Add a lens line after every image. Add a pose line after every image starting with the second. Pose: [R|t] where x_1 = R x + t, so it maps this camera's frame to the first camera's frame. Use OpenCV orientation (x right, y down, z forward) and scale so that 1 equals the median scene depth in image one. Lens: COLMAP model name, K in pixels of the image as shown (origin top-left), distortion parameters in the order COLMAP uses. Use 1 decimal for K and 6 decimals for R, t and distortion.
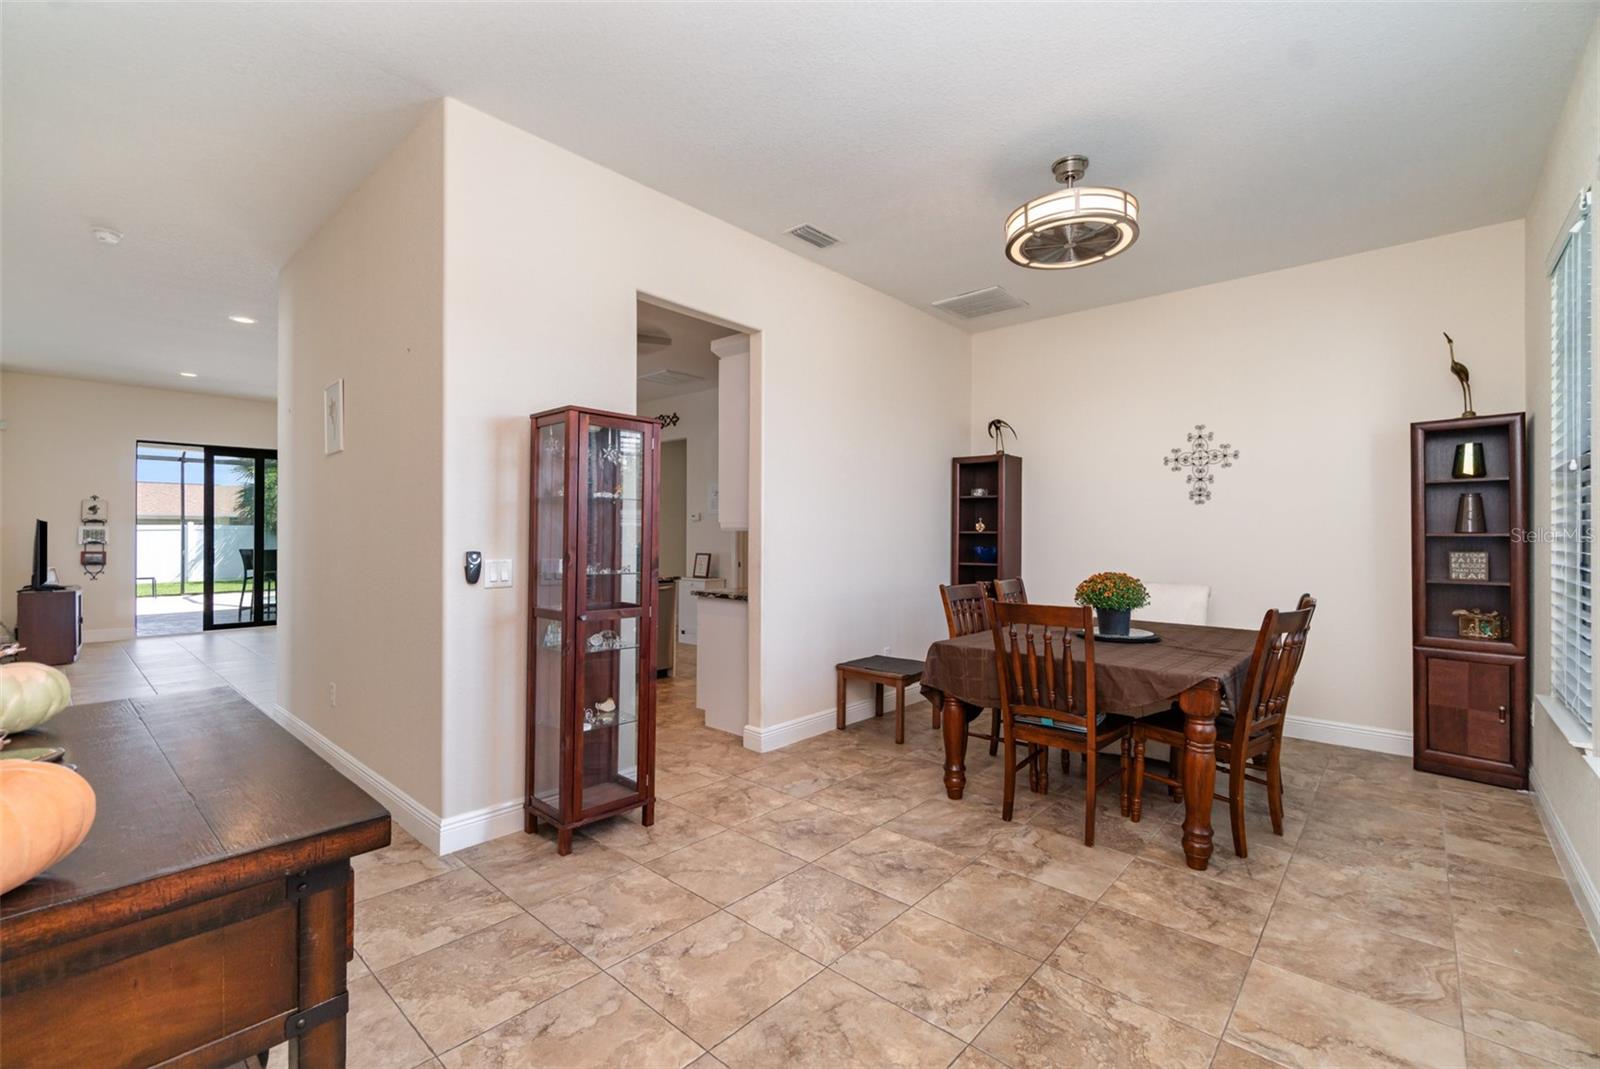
lens RADIAL K [[703.7, 0, 792.5], [0, 703.7, 533.7], [0, 0, 1]] dist [0.001557, 0.000342]
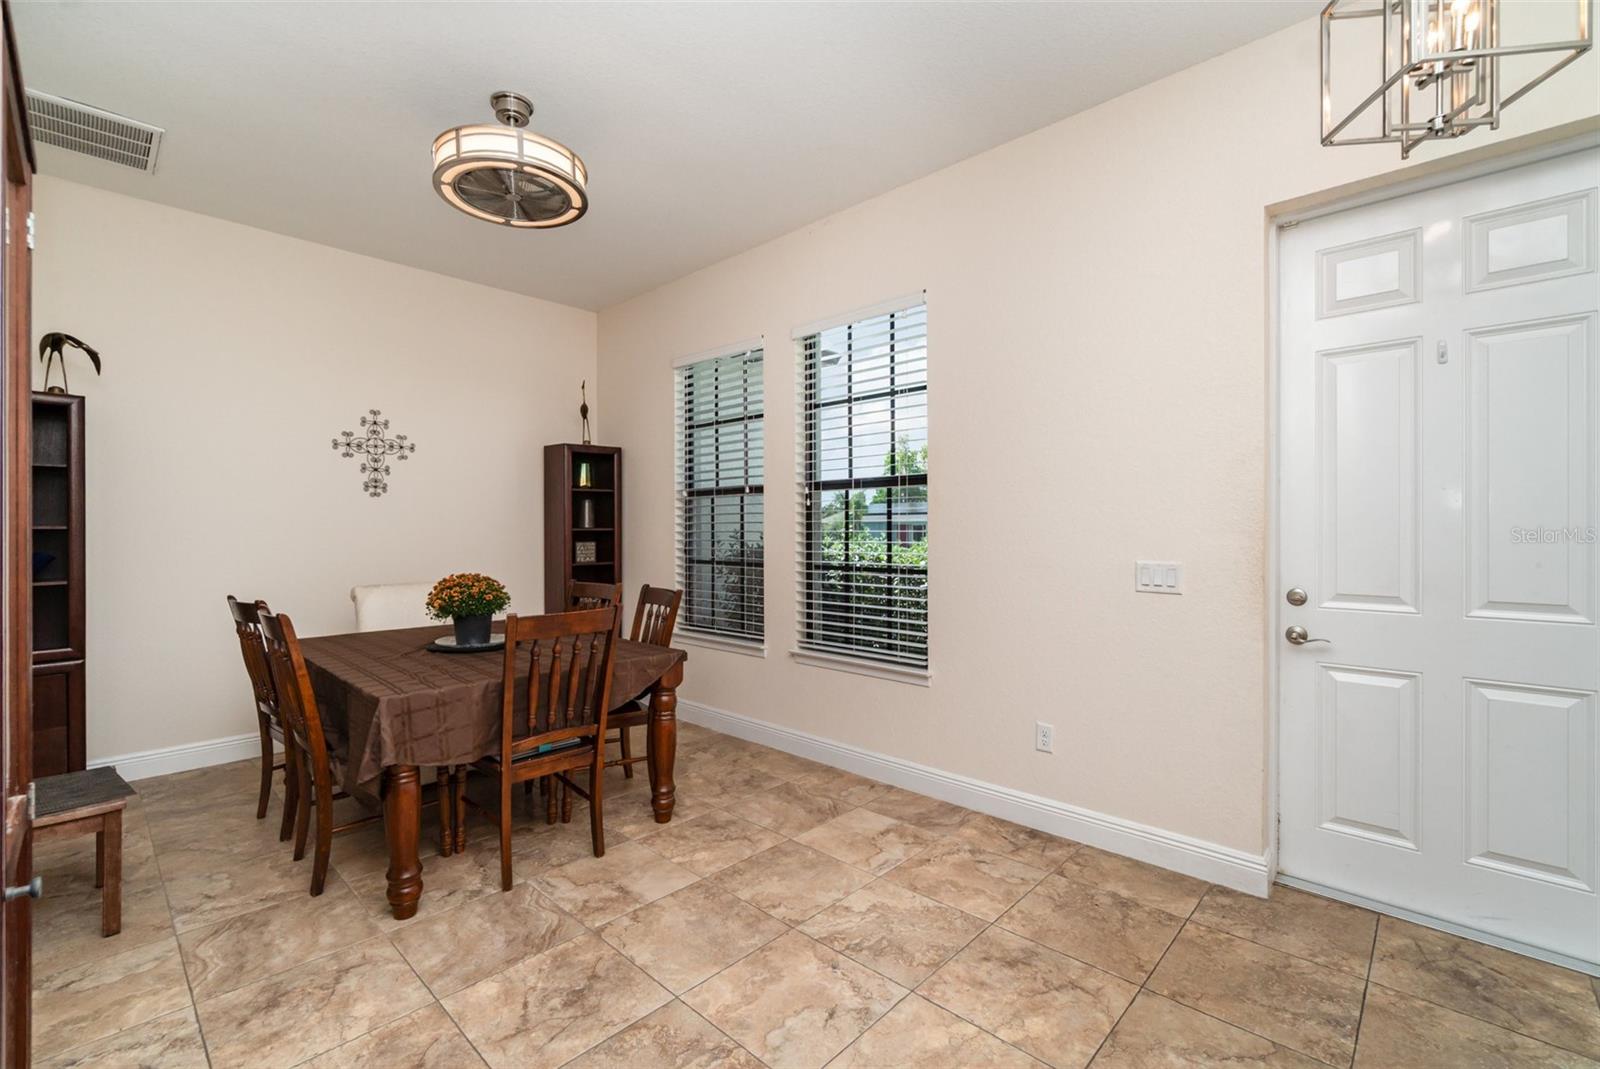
lens RADIAL K [[693.0, 0, 803.1], [0, 693.0, 537.5], [0, 0, 1]] dist [-0.001668, -0.000379]
pose [[0.013201, -0.016402, 0.999778, -0.448283], [-0.002537, 0.999862, 0.016437, -0.007454], [-0.999910, -0.002753, 0.013158, 0.619017]]
